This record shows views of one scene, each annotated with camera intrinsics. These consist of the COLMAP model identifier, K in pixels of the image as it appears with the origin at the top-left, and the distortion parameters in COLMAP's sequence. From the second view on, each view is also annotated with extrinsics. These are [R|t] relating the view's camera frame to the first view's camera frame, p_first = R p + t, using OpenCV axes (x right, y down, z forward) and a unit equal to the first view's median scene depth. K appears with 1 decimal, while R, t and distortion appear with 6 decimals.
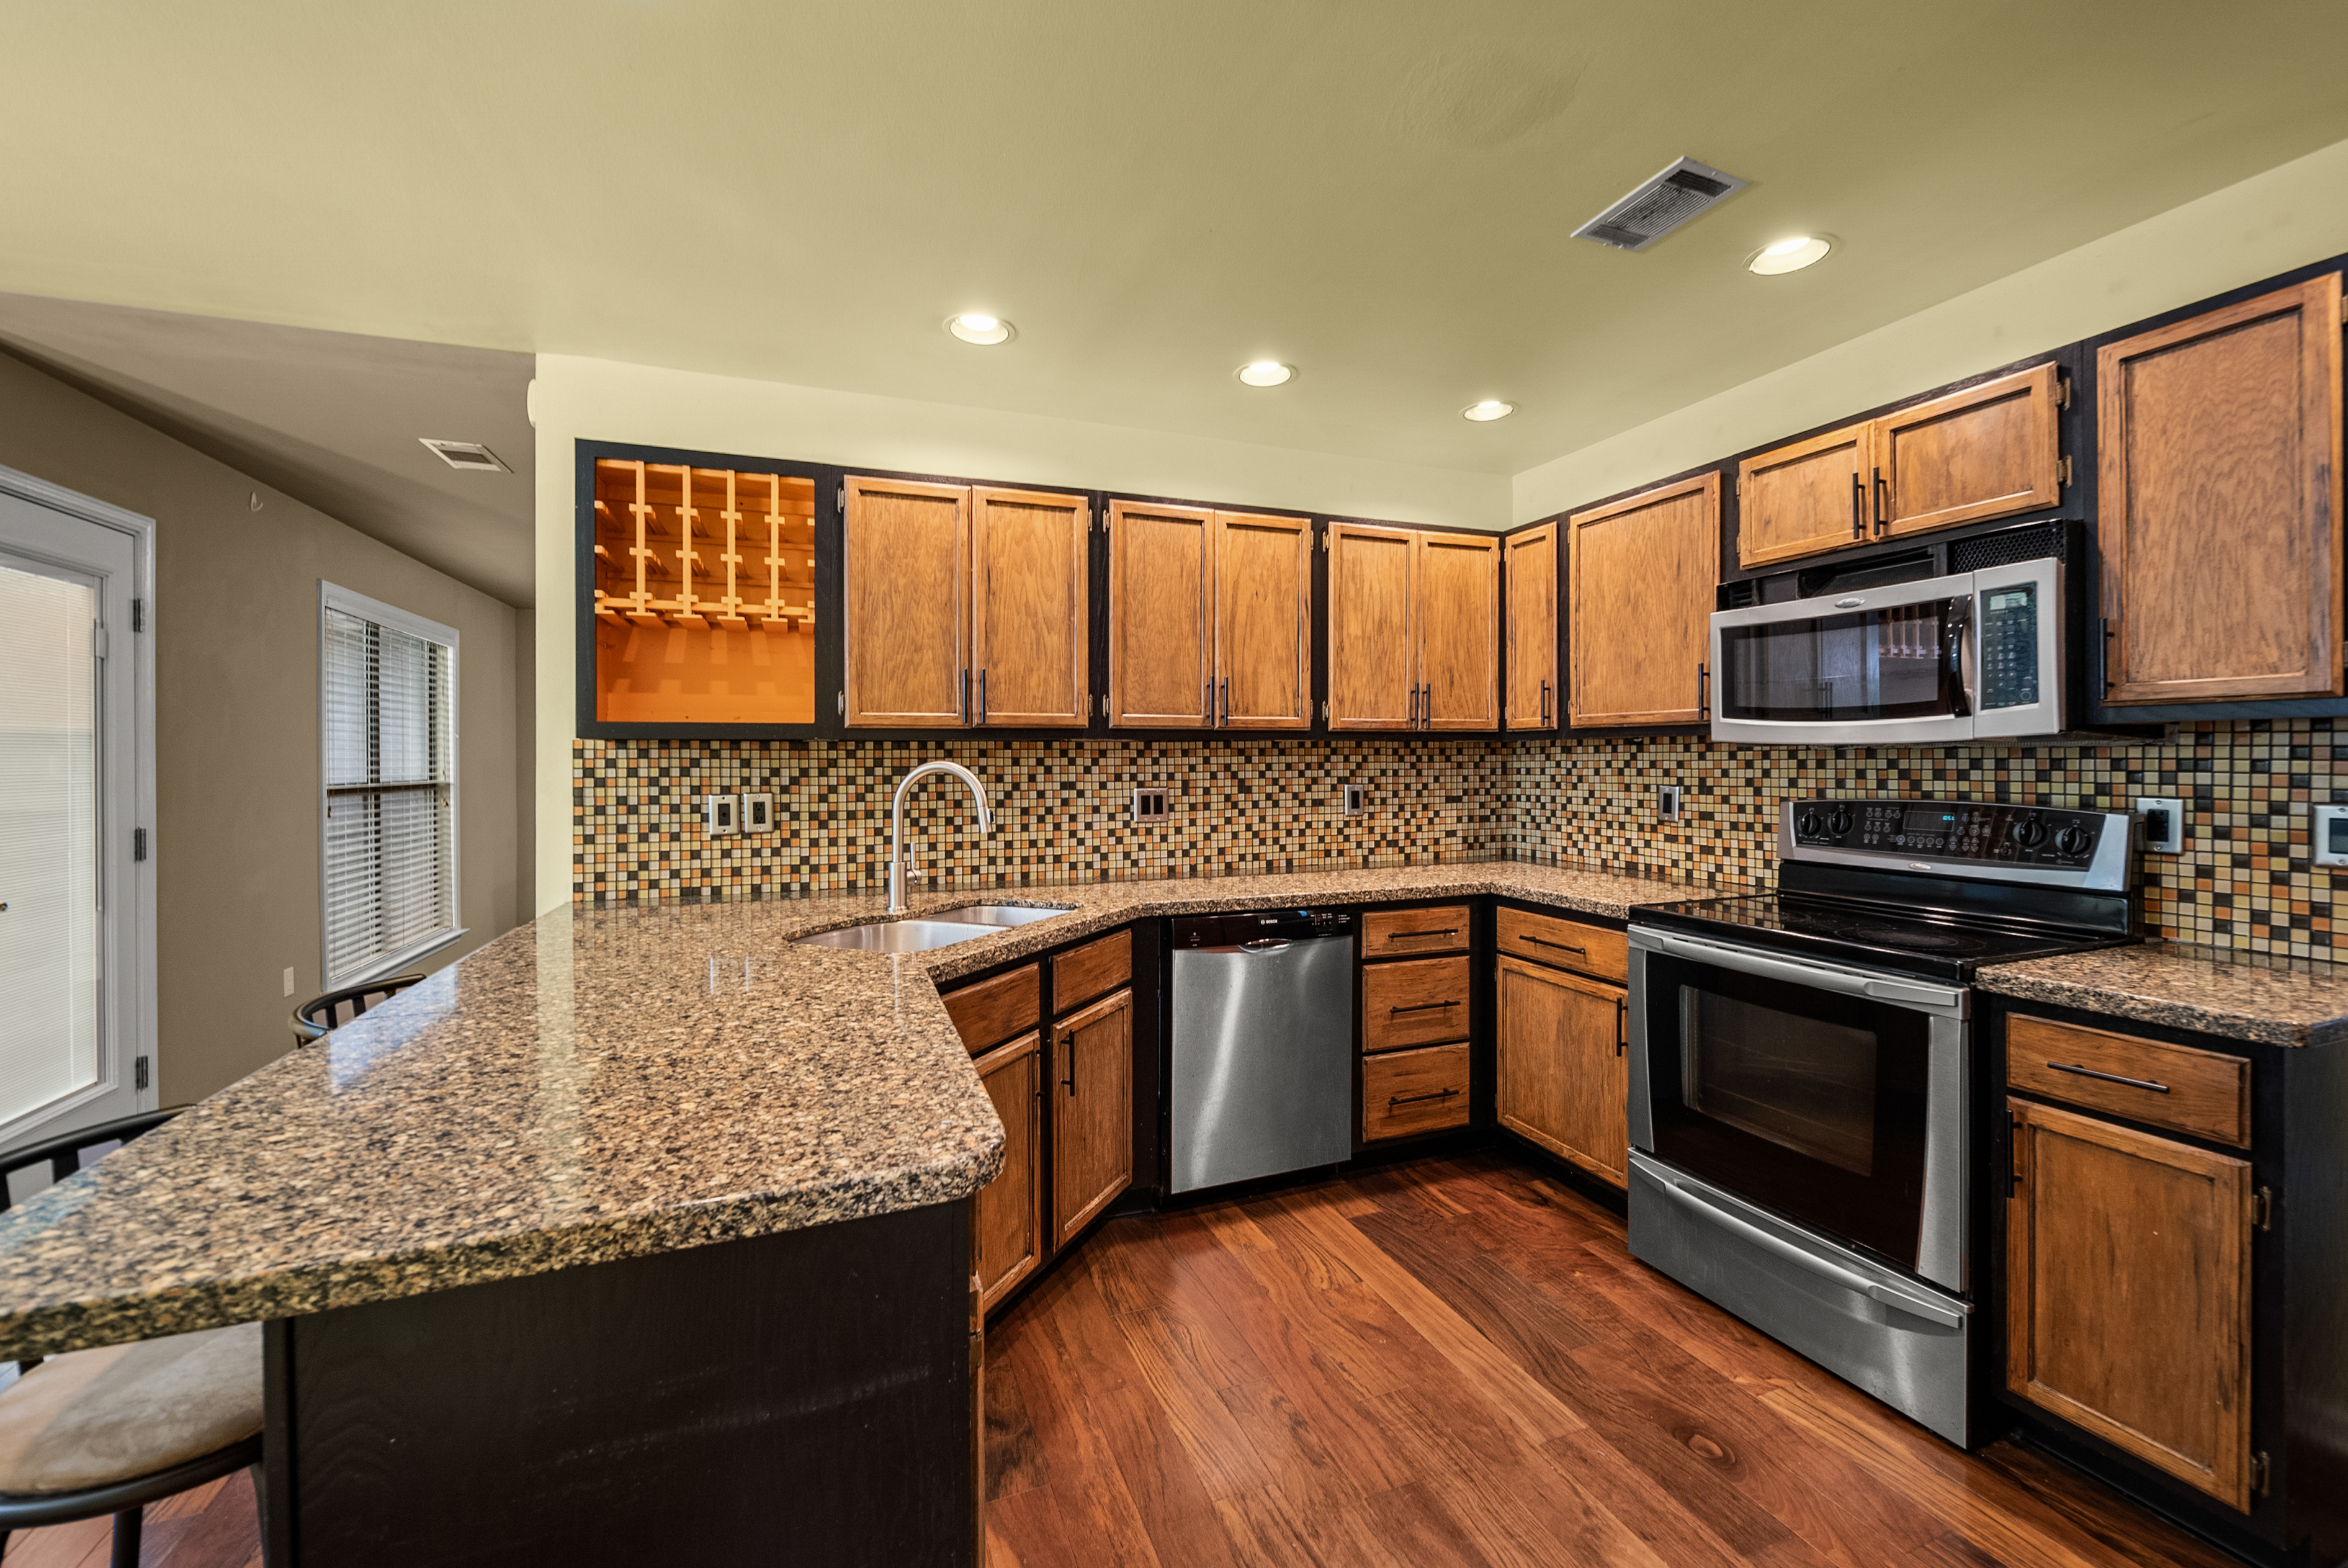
lens RADIAL K [[937.6, 0, 1178.0], [0, 937.6, 758.1], [0, 0, 1]] dist [-0.001304, -0.001925]
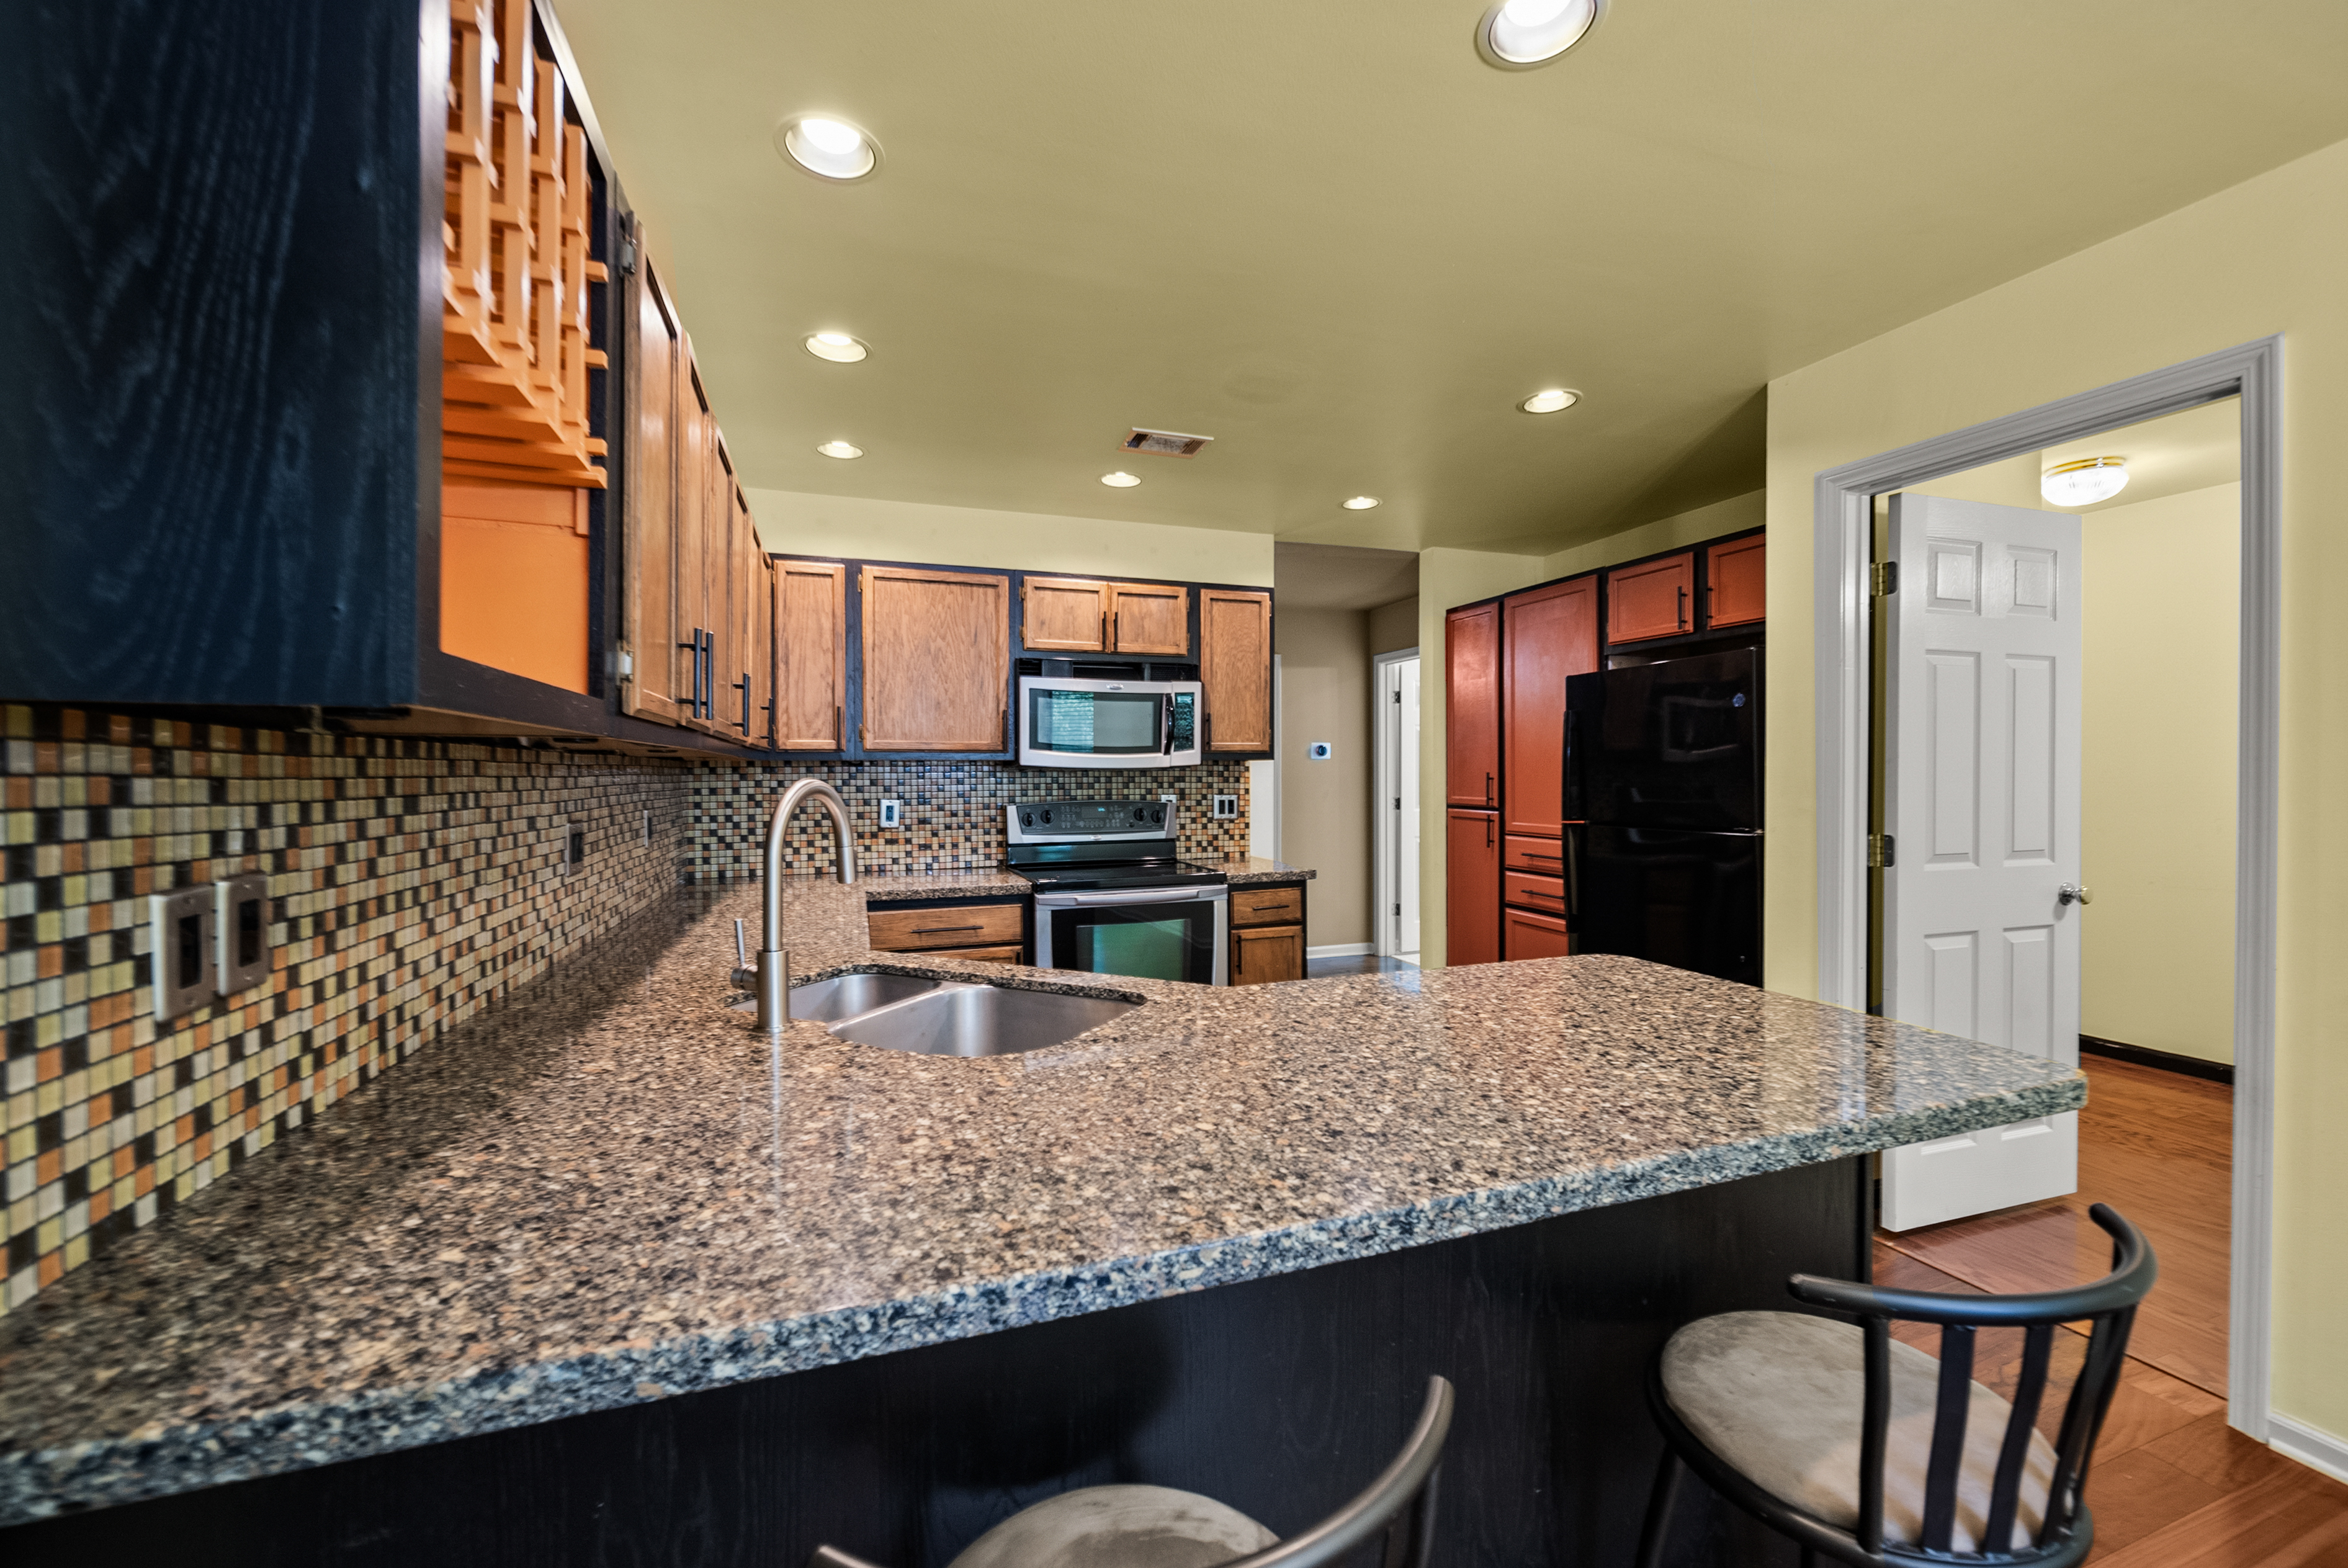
lens RADIAL K [[937.6, 0, 1182.3], [0, 937.6, 770.3], [0, 0, 1]] dist [-0.001304, -0.001925]
pose [[0.023775, 0.007445, 0.999690, -0.785430], [0.004808, 0.999960, -0.007562, 0.002489], [-0.999706, 0.004986, 0.023738, 0.641586]]
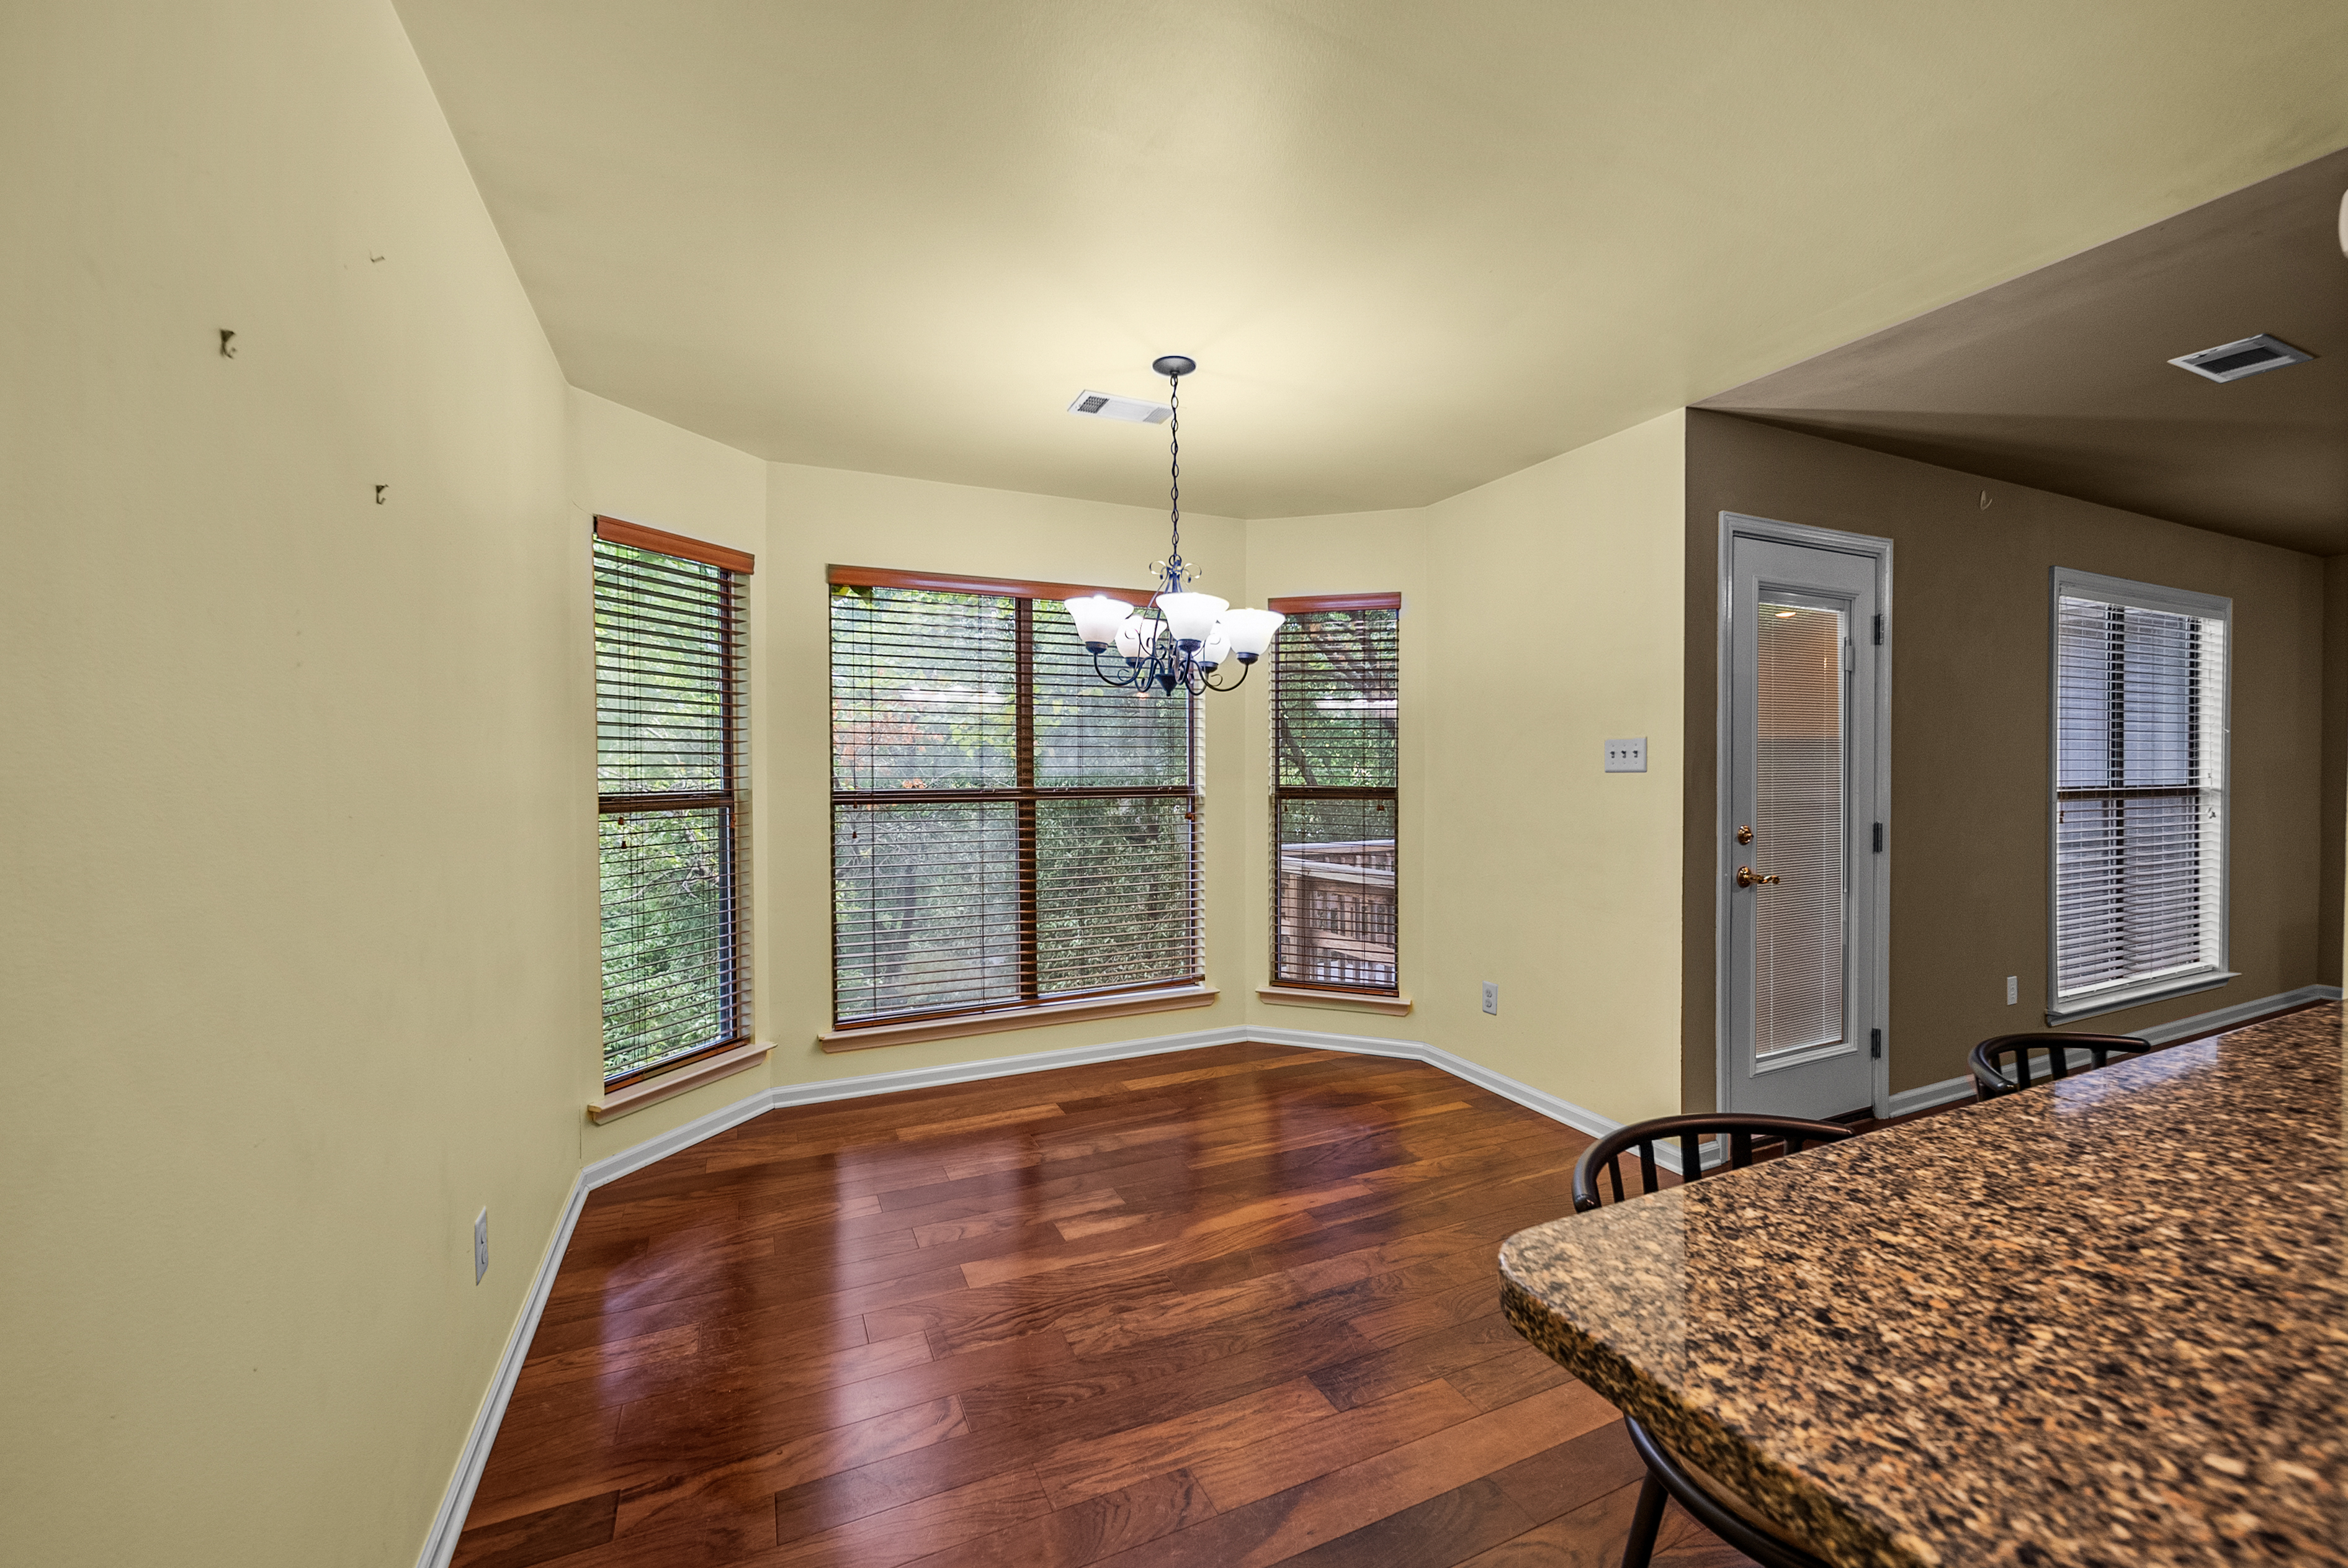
lens RADIAL K [[937.6, 0, 1185.7], [0, 937.6, 774.5], [0, 0, 1]] dist [-0.001304, -0.001925]
pose [[0.068099, 0.012088, -0.997605, -0.078066], [0.004051, 0.999915, 0.012393, 0.001756], [0.997670, -0.004885, 0.068044, 0.124904]]
